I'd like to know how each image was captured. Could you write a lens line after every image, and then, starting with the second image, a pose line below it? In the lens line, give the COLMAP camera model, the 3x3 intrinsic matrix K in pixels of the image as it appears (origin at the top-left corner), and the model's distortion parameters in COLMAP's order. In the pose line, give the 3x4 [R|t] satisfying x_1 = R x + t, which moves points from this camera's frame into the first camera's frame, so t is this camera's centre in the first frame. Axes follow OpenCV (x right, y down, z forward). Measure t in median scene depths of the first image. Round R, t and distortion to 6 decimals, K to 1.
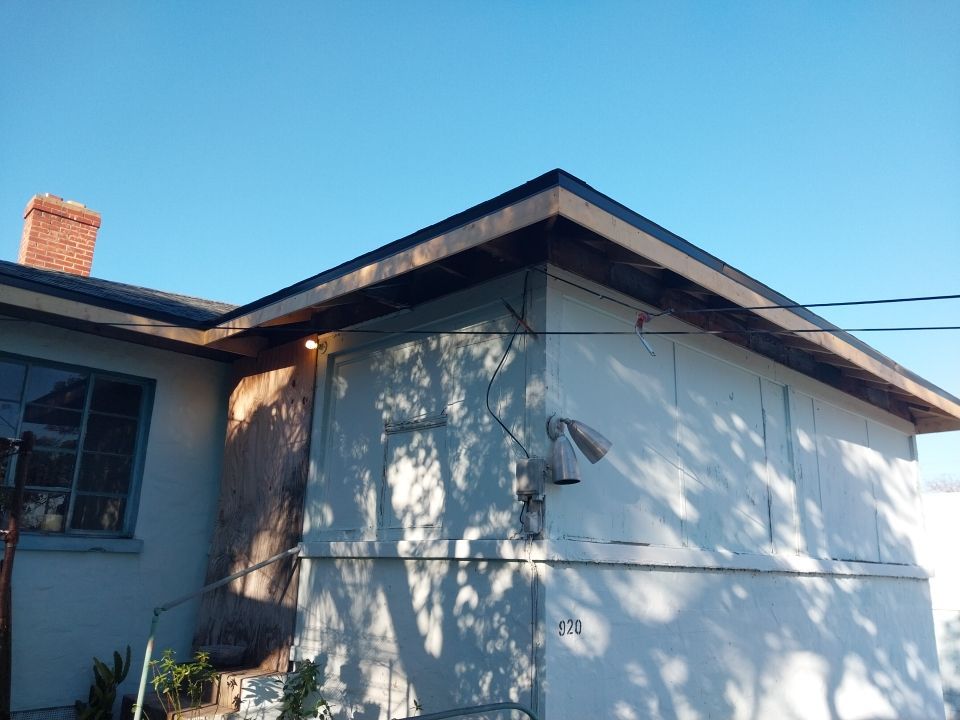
lens RADIAL K [[758.6, 0, 482.9], [0, 758.6, 365.5], [0, 0, 1]] dist [0.005217, -0.003498]
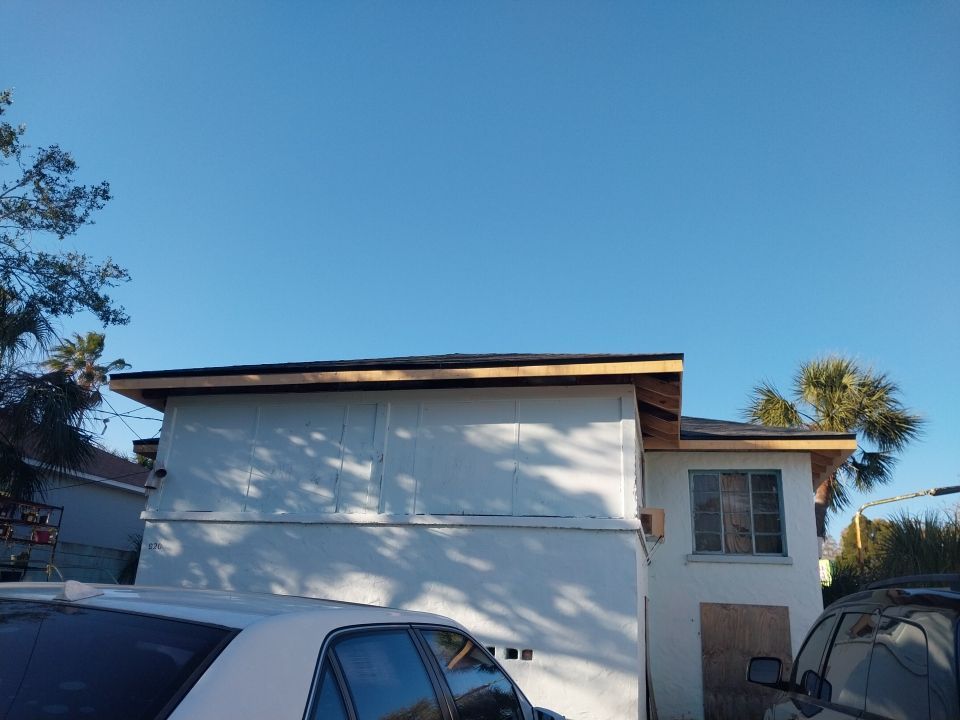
lens RADIAL K [[748.5, 0, 496.4], [0, 748.5, 366.9], [0, 0, 1]] dist [0.068845, -0.118273]
pose [[0.536924, -0.279534, -0.795973, 2.281491], [0.189222, 0.959374, -0.209278, 0.417943], [0.822136, -0.038249, 0.568005, 0.459895]]
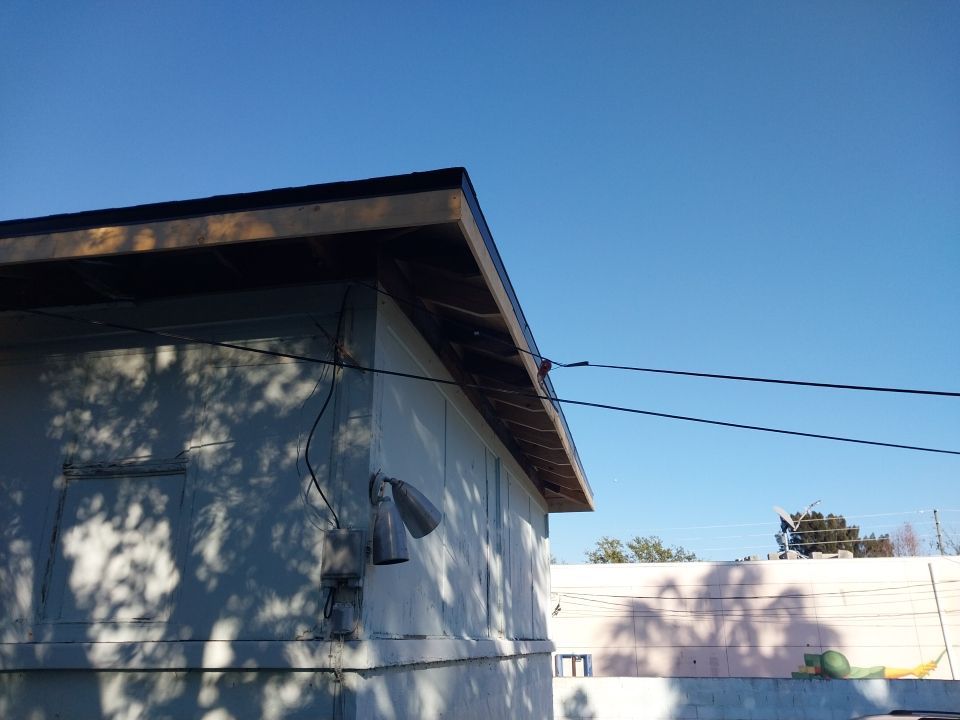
lens RADIAL K [[748.5, 0, 496.4], [0, 748.5, 366.9], [0, 0, 1]] dist [0.068845, -0.118273]
pose [[0.816410, 0.160411, 0.554747, -0.220657], [-0.112480, 0.986418, -0.119699, 0.033154], [-0.566413, 0.035326, 0.823364, 0.254804]]
